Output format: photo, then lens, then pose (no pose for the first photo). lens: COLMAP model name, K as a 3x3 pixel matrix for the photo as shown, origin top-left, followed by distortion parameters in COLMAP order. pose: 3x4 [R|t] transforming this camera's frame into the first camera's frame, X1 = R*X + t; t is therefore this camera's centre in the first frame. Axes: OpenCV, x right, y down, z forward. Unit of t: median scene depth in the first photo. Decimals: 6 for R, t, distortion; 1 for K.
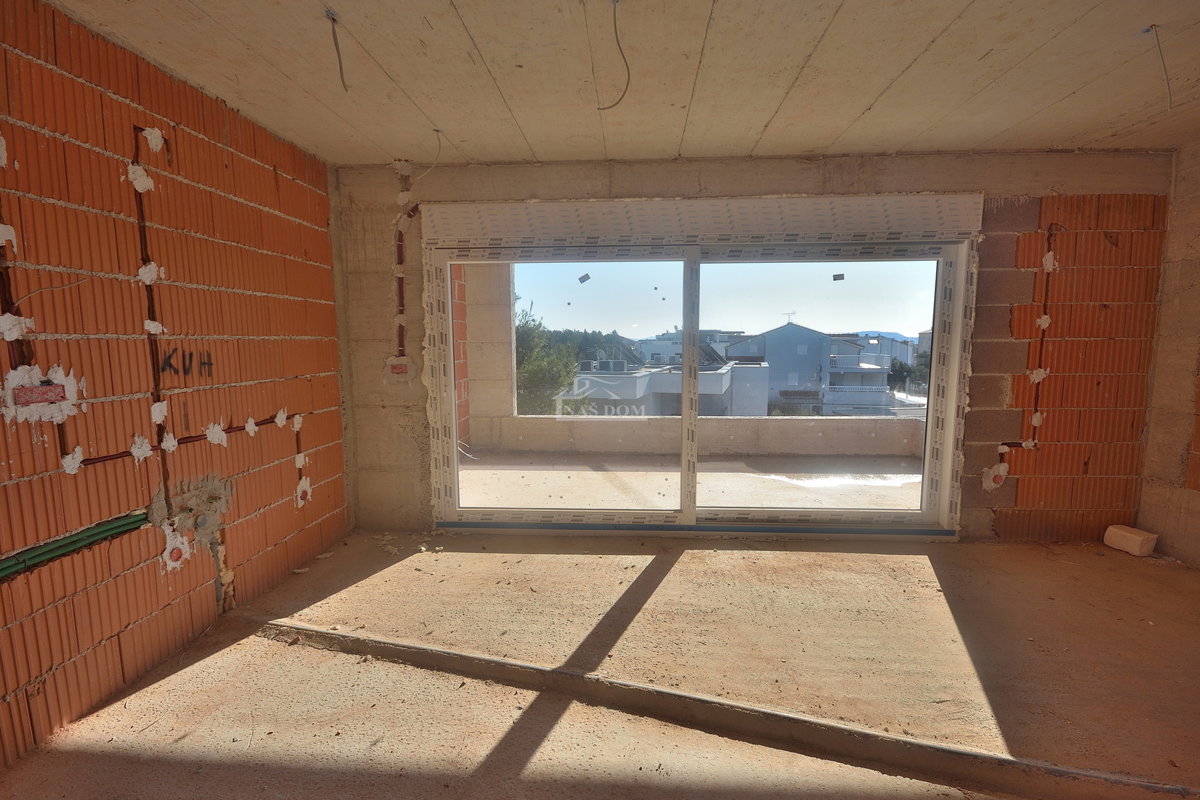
lens RADIAL K [[542.0, 0, 604.4], [0, 542.0, 406.5], [0, 0, 1]] dist [0.001903, -0.006172]
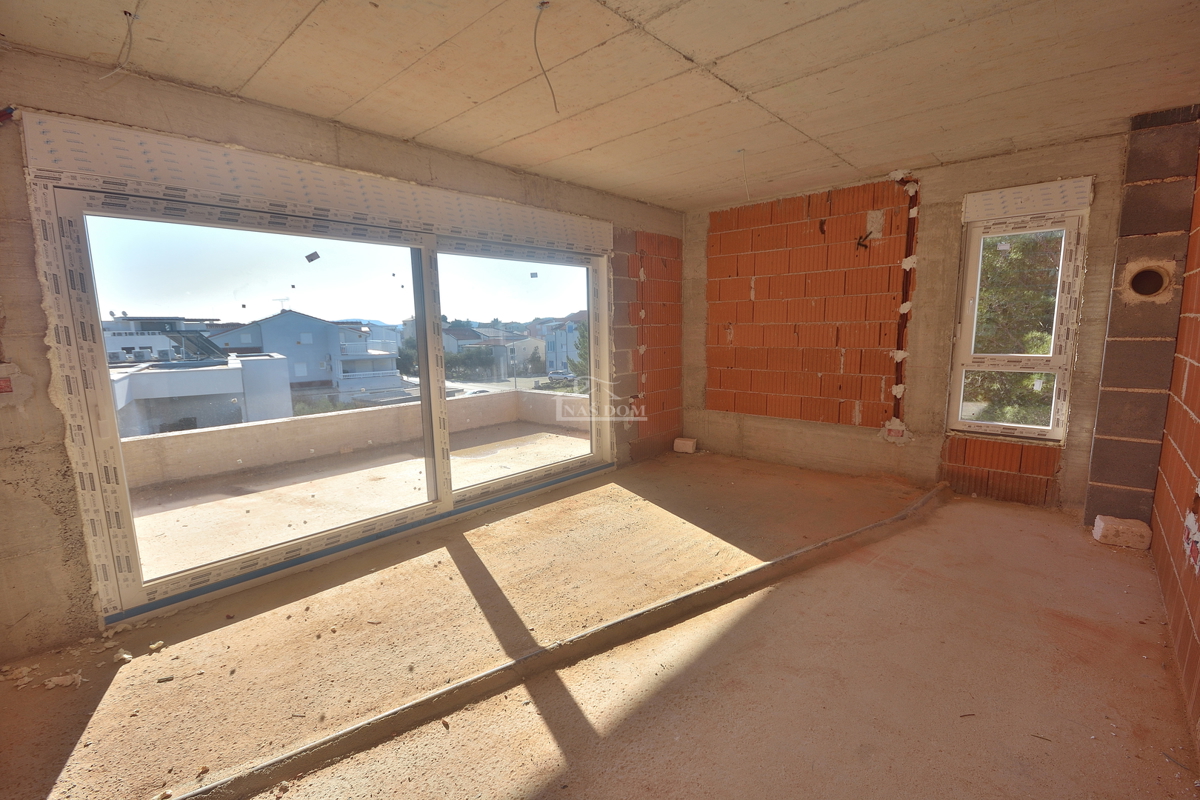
lens RADIAL K [[526.7, 0, 603.4], [0, 526.7, 406.2], [0, 0, 1]] dist [0.010077, -0.010850]
pose [[0.627877, -0.124613, 0.768272, -0.425381], [0.104632, 0.991654, 0.075334, -0.022931], [-0.771247, 0.033085, 0.635675, 0.149679]]
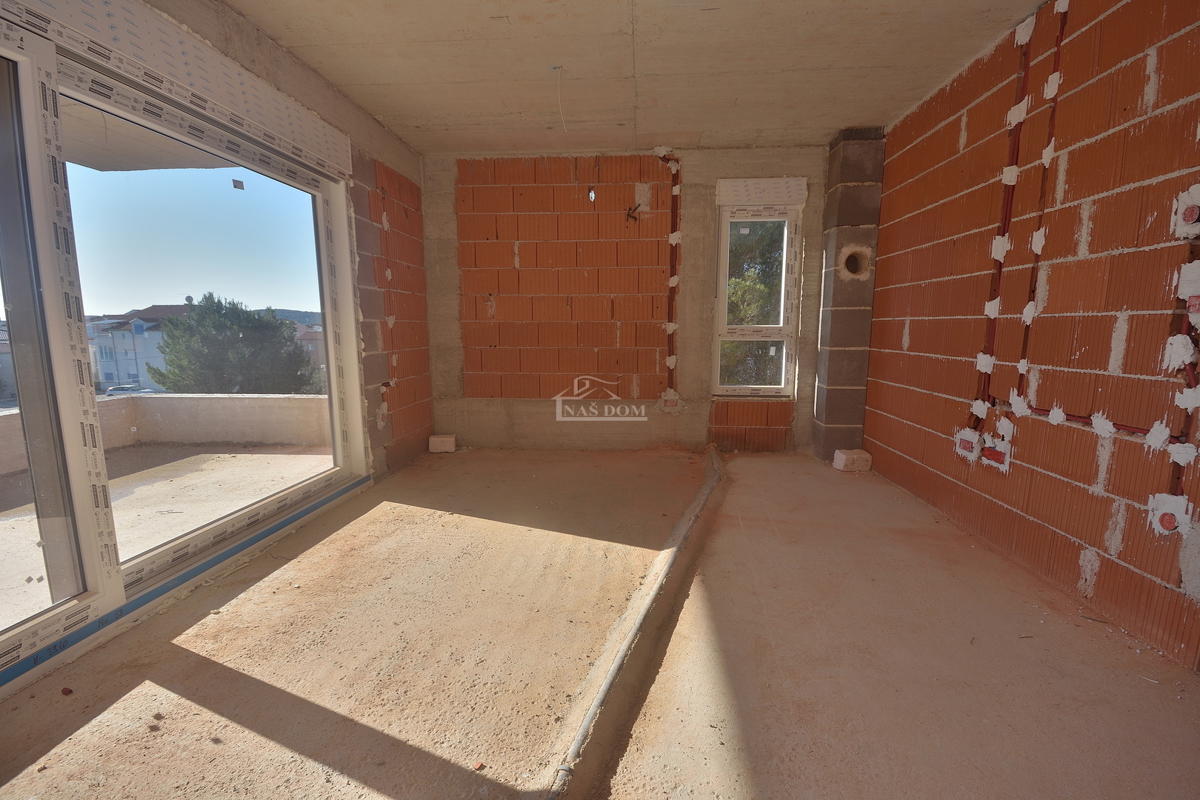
lens RADIAL K [[526.7, 0, 603.4], [0, 526.7, 406.2], [0, 0, 1]] dist [0.010077, -0.010850]
pose [[0.014654, -0.142838, 0.989638, -0.324716], [0.114999, 0.983417, 0.140237, 0.013843], [-0.993257, 0.111753, 0.030837, 0.540574]]
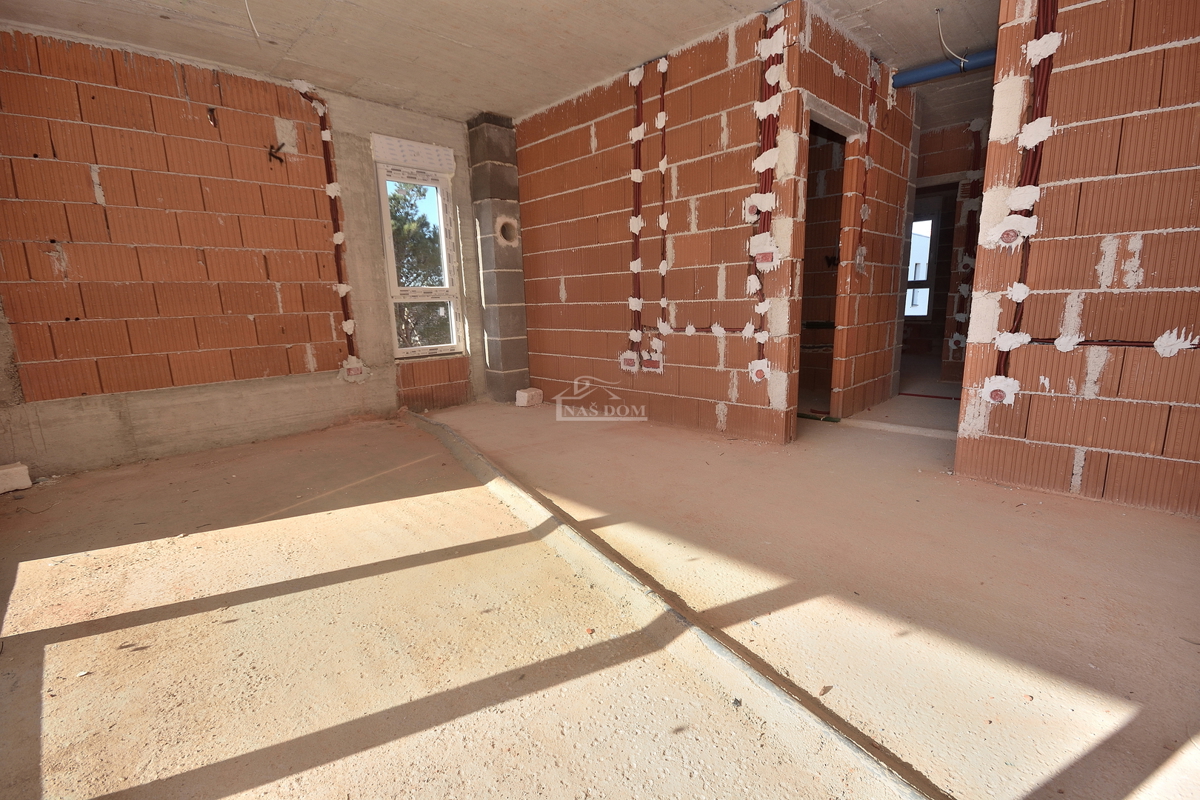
lens RADIAL K [[526.7, 0, 603.4], [0, 526.7, 406.2], [0, 0, 1]] dist [0.010077, -0.010850]
pose [[-0.744441, -0.102848, 0.659719, -0.264172], [0.110457, 0.955480, 0.273599, 0.016335], [-0.658488, 0.276549, -0.699939, 0.909961]]
